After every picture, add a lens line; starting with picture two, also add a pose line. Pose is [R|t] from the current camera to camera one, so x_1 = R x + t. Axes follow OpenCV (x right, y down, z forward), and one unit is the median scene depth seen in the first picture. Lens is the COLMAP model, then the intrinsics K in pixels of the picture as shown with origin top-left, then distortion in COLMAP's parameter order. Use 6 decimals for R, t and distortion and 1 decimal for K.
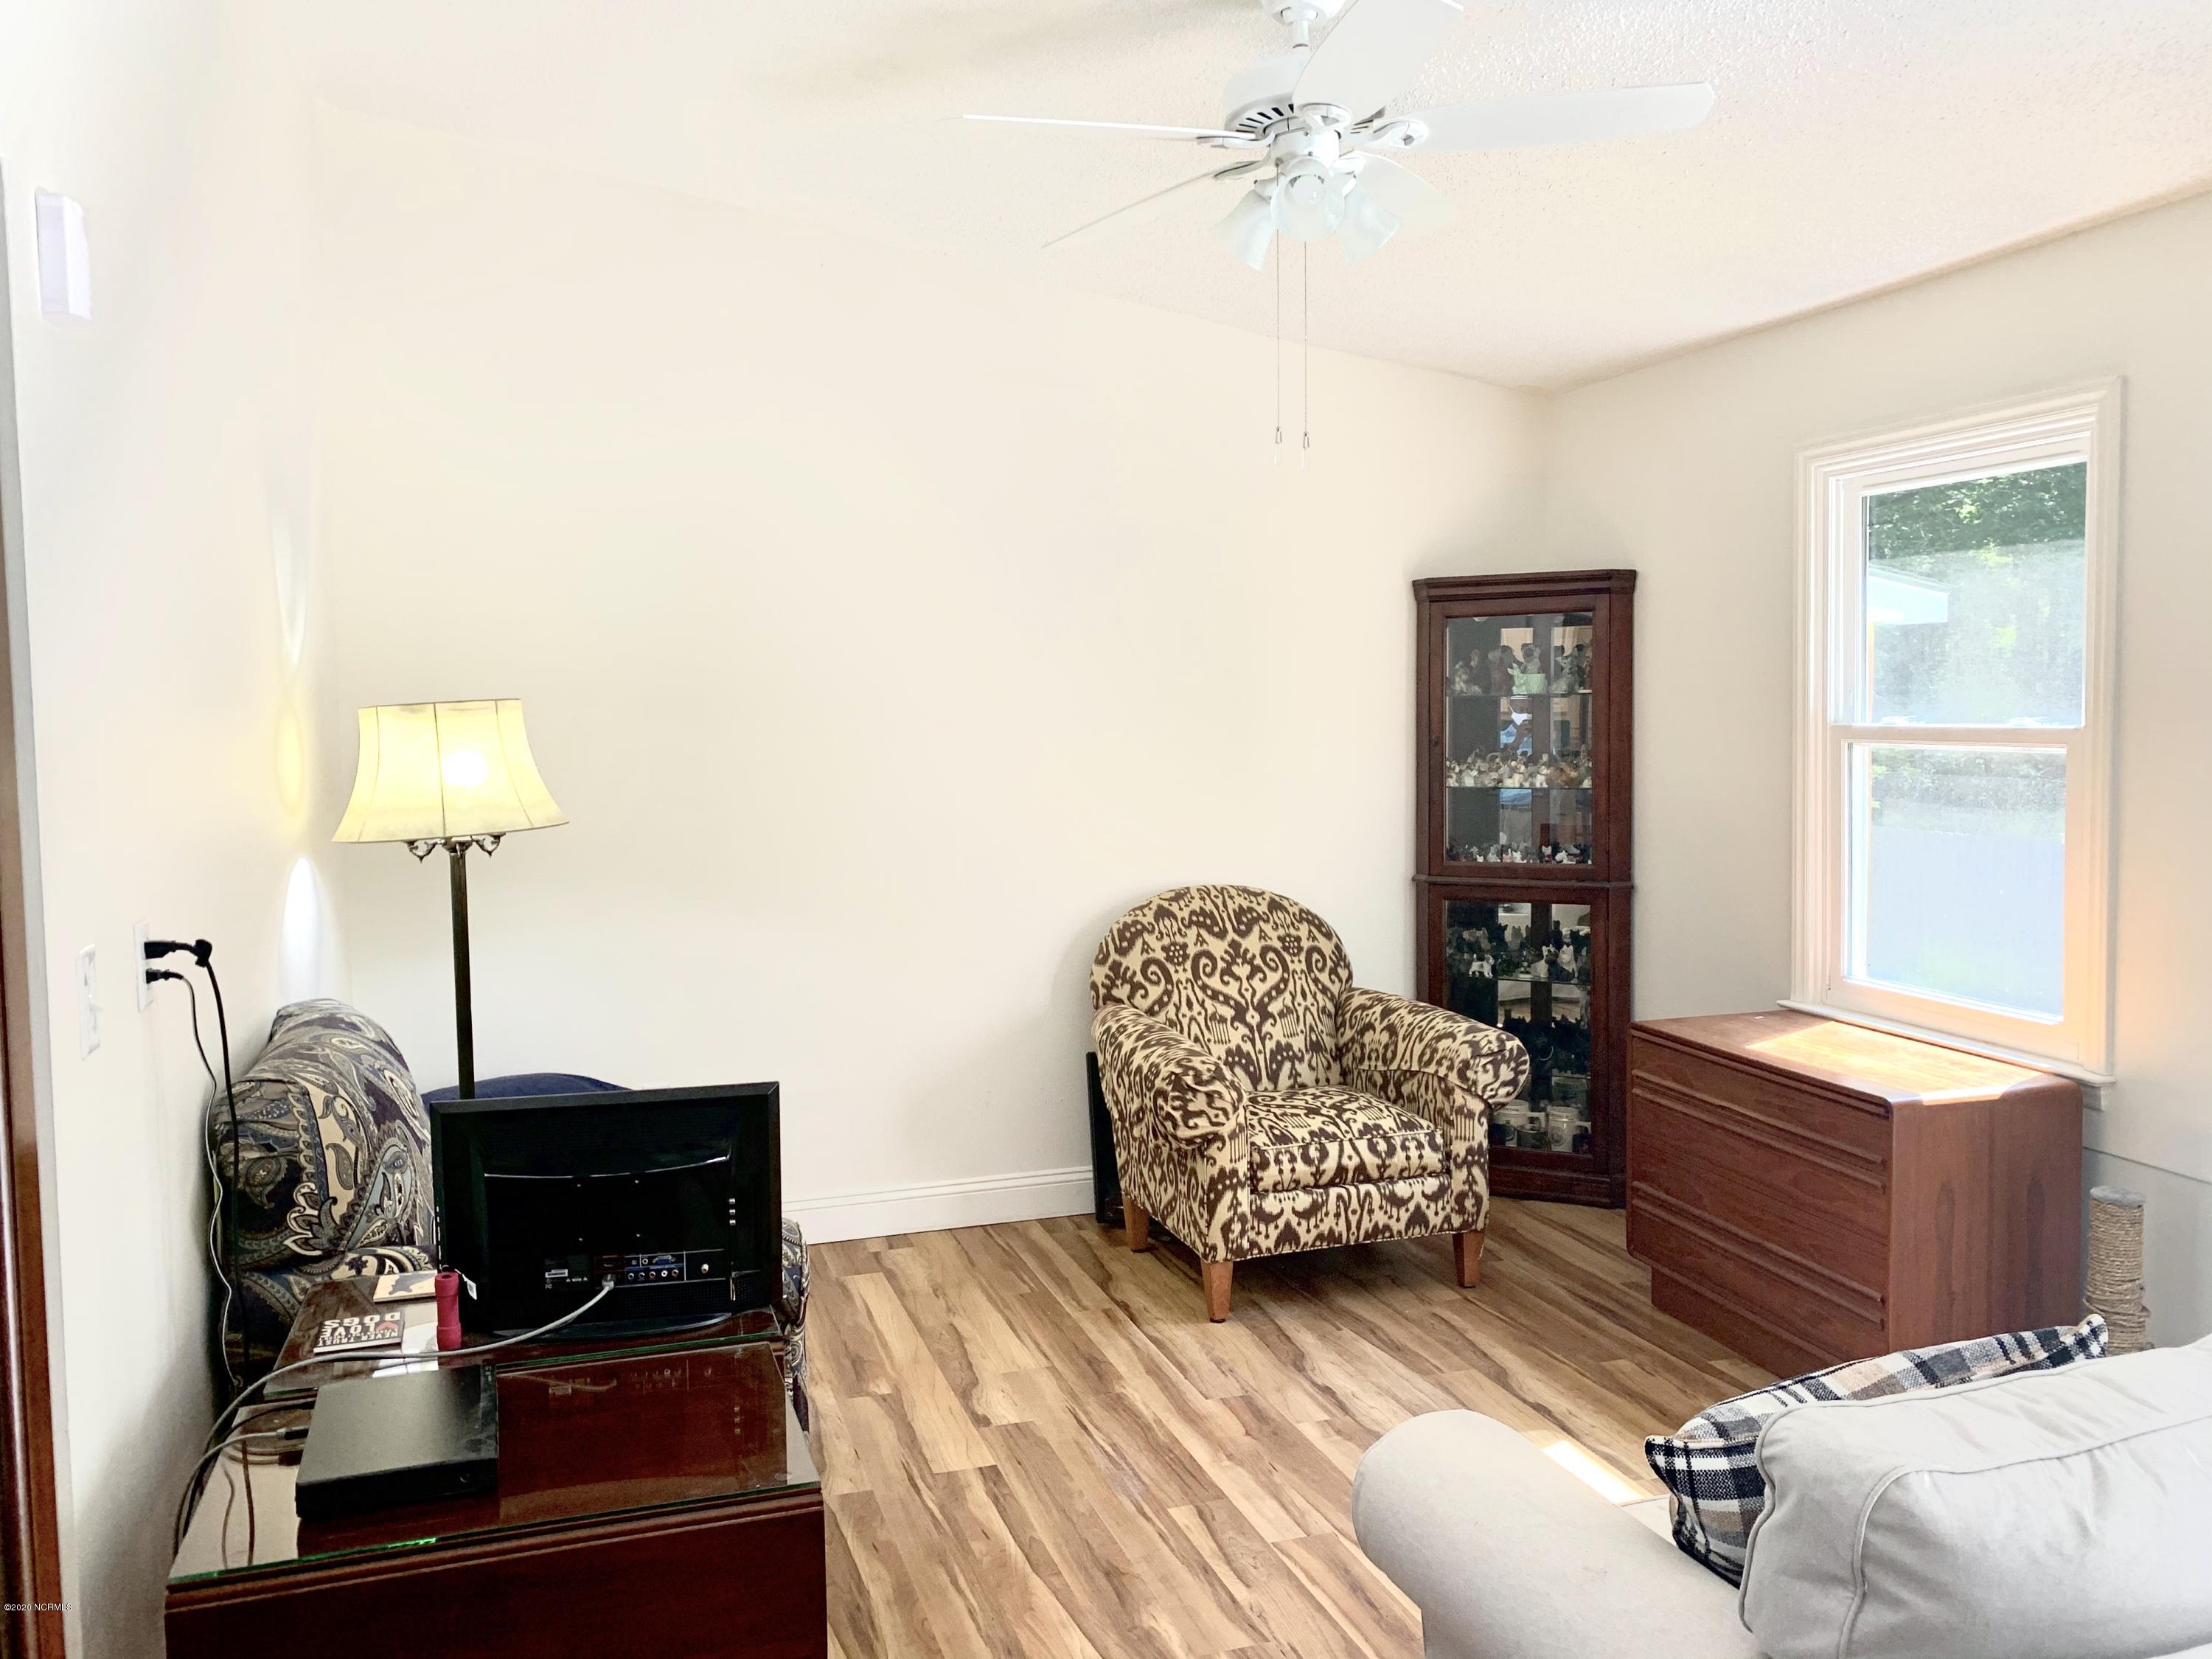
lens RADIAL K [[1703.5, 0, 1098.6], [0, 1703.5, 834.1], [0, 0, 1]] dist [0.027813, -0.023862]
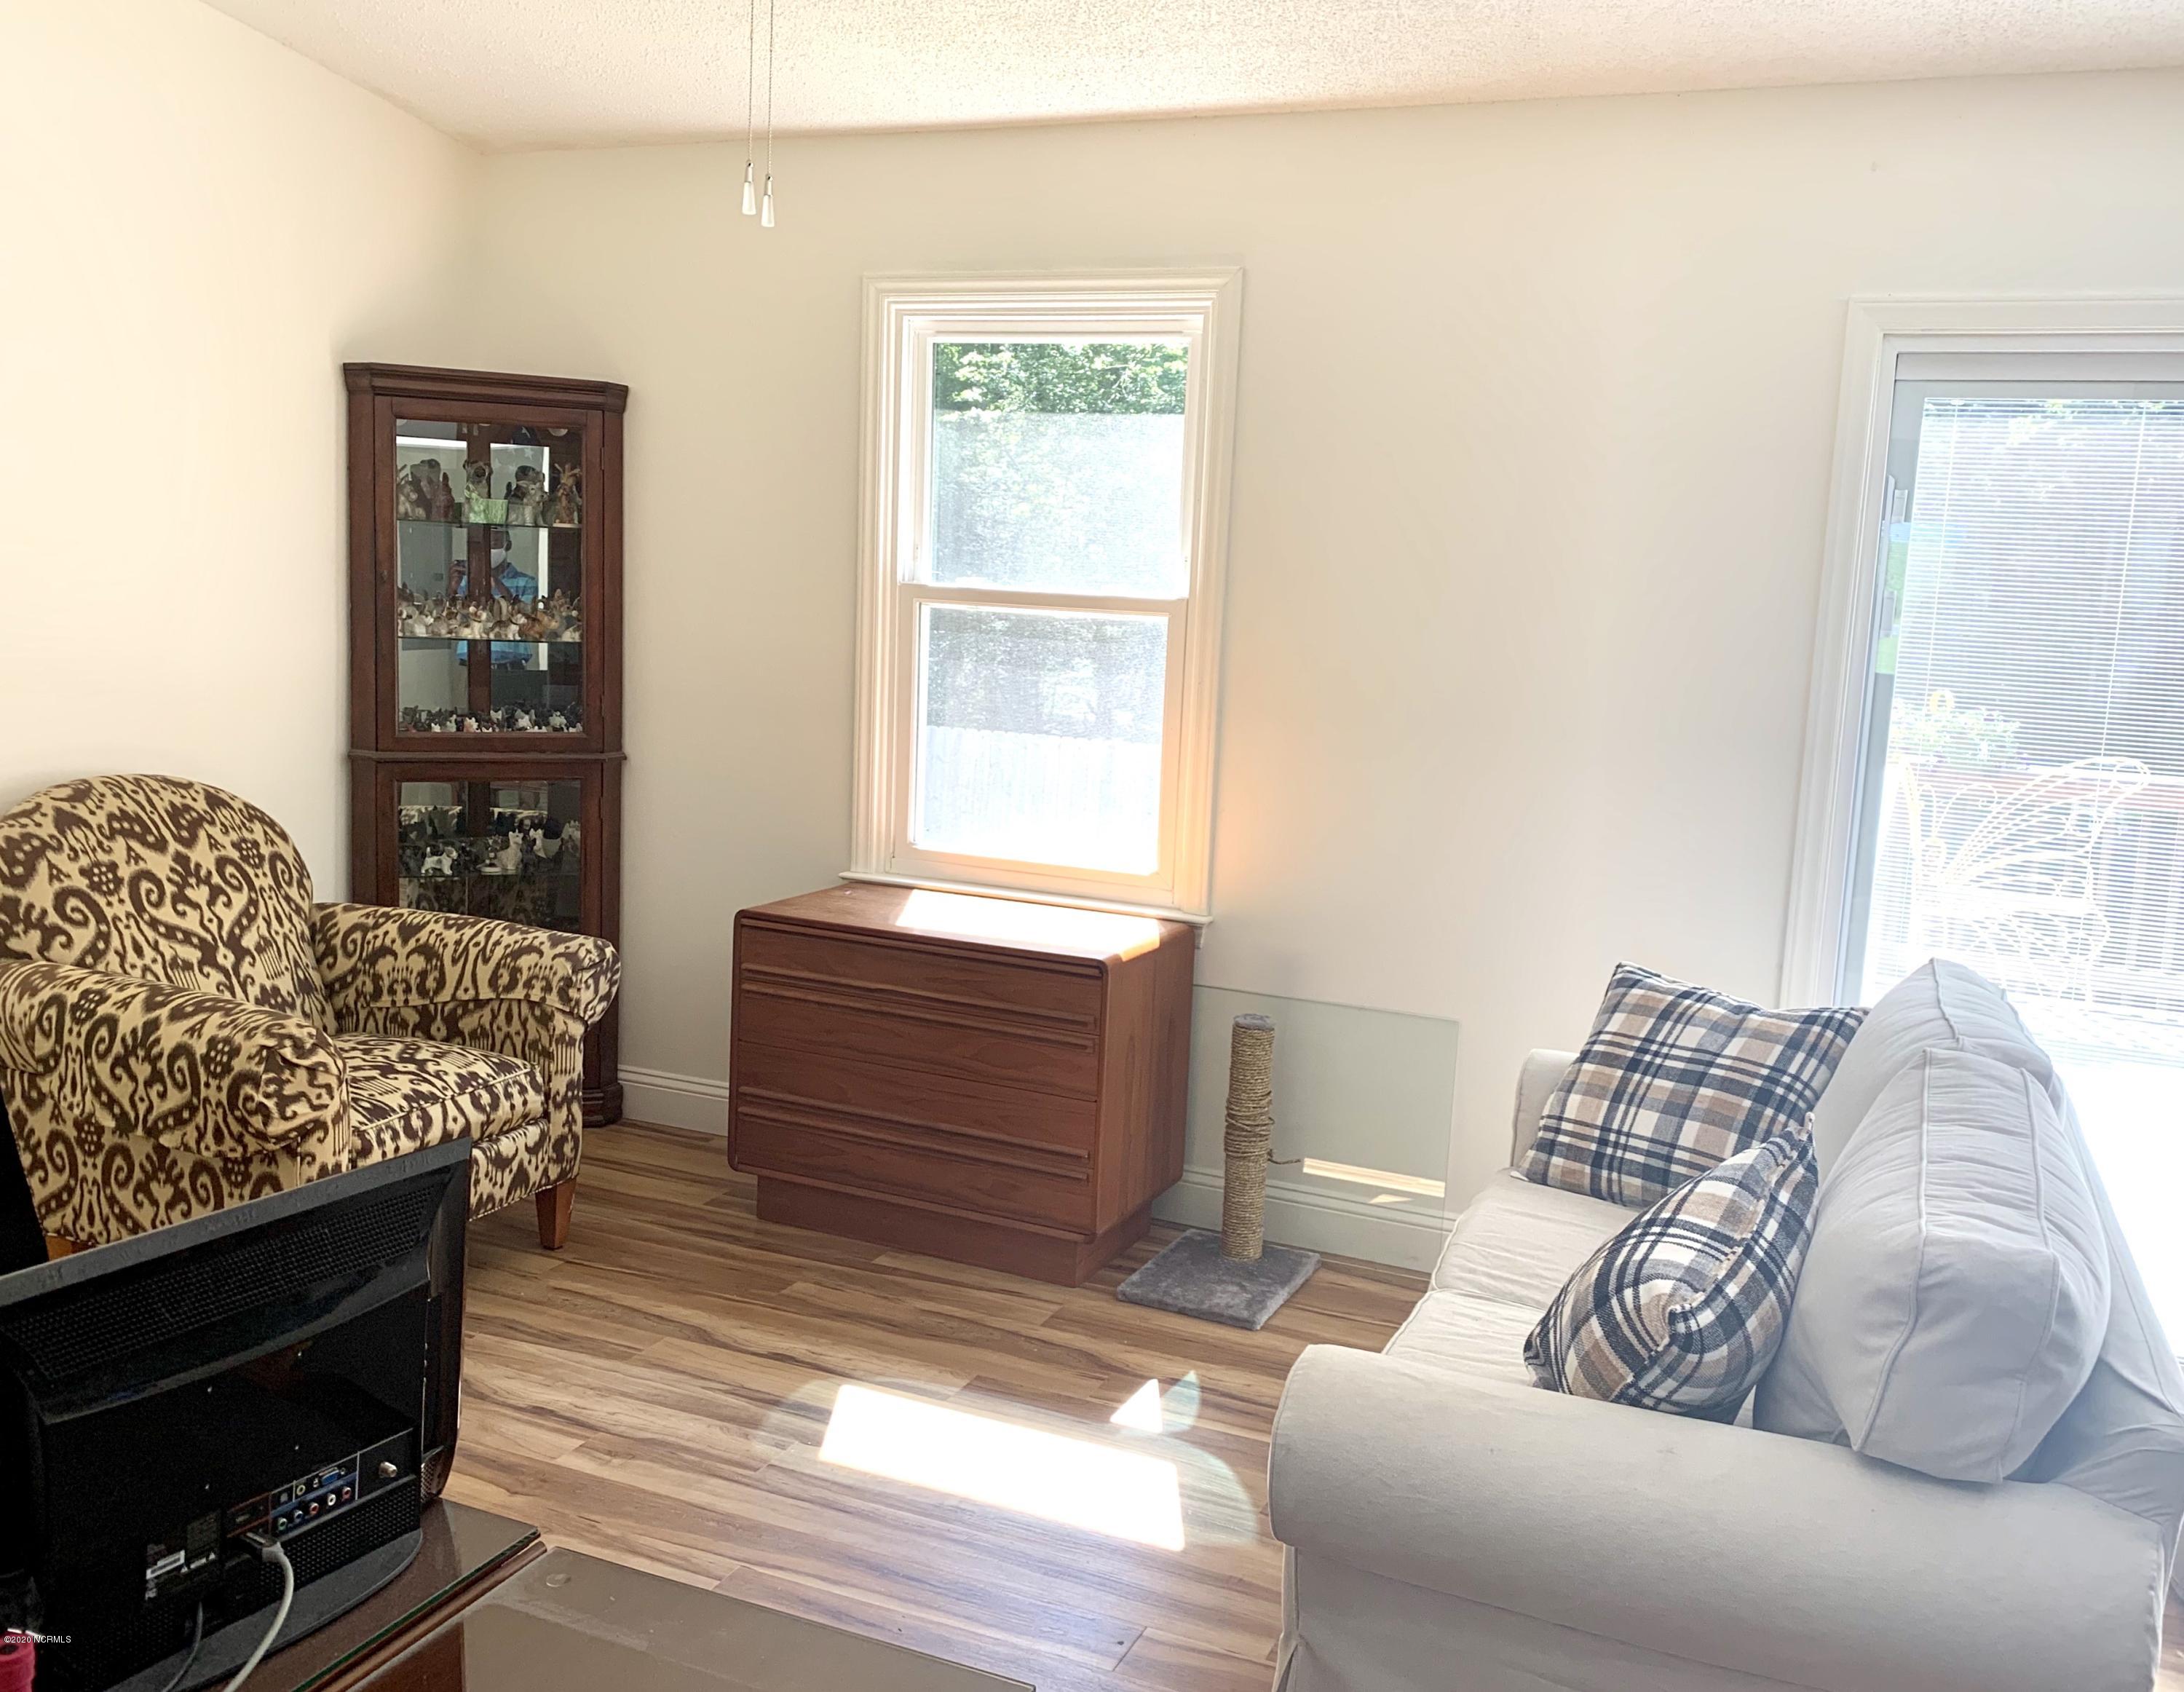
lens RADIAL K [[1903.0, 0, 1091.8], [0, 1903.0, 839.0], [0, 0, 1]] dist [0.061998, -0.031763]
pose [[0.654017, -0.068520, 0.753370, -0.304940], [0.005639, 0.996303, 0.085719, -0.010879], [-0.756459, -0.051813, 0.651986, 0.212051]]
